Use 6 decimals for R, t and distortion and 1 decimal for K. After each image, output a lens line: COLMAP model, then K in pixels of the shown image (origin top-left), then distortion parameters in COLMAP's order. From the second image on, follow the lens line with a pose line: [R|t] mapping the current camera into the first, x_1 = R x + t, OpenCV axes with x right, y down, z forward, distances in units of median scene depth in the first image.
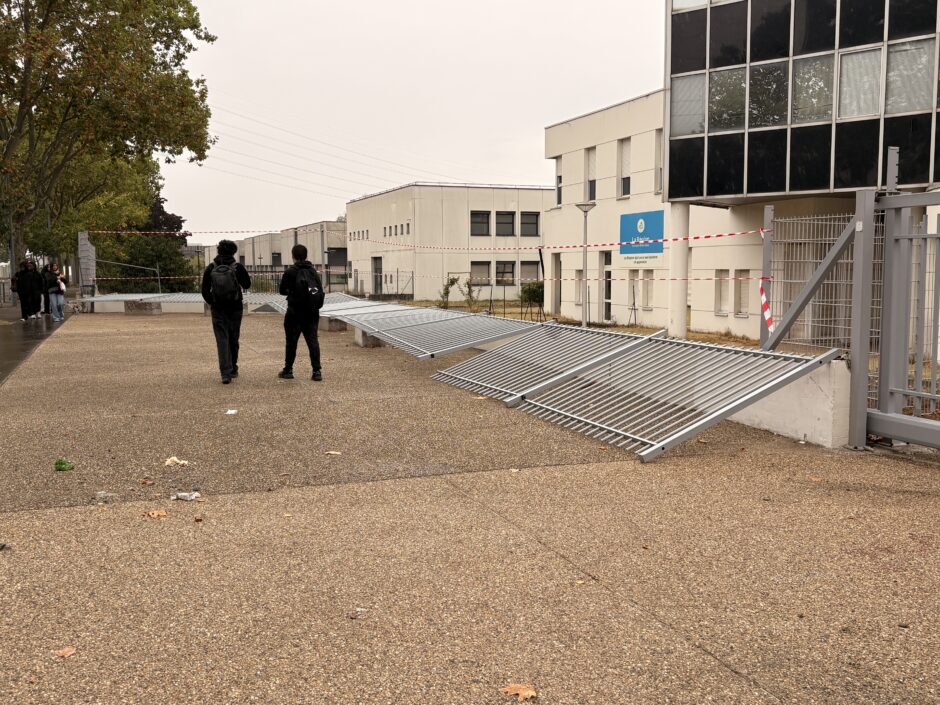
lens RADIAL K [[933.3, 0, 469.5], [0, 933.3, 354.6], [0, 0, 1]] dist [0.113302, 0.000000]
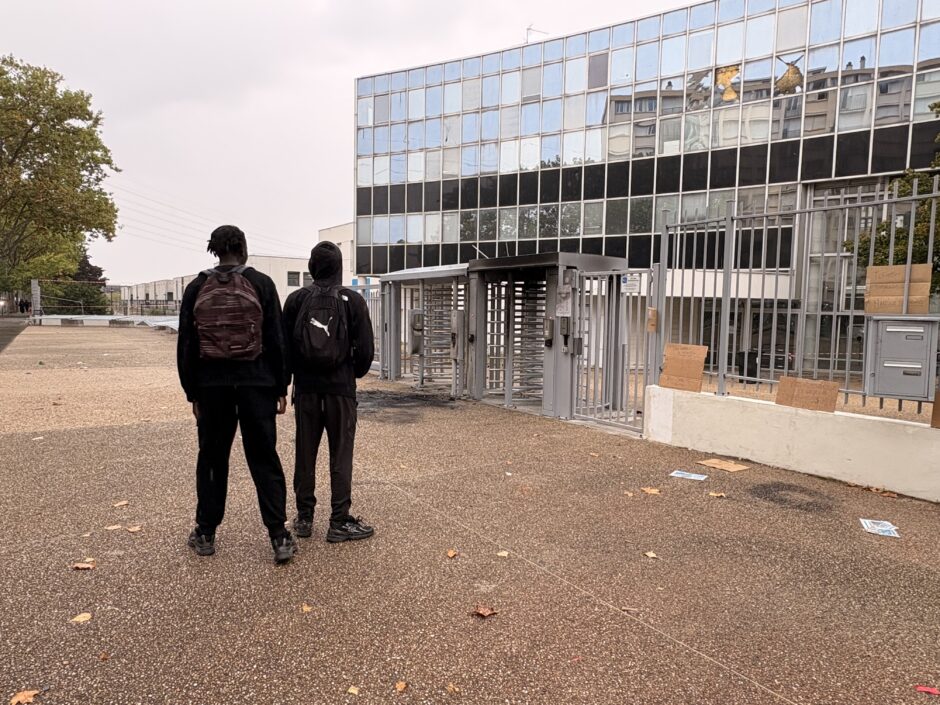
lens RADIAL K [[587.9, 0, 471.4], [0, 587.9, 356.8], [0, 0, 1]] dist [0.008418, -0.001893]
pose [[0.966269, -0.001549, 0.257530, 0.074243], [0.003229, 0.999976, -0.006101, 0.018302], [-0.257515, 0.006727, 0.966251, -0.208835]]
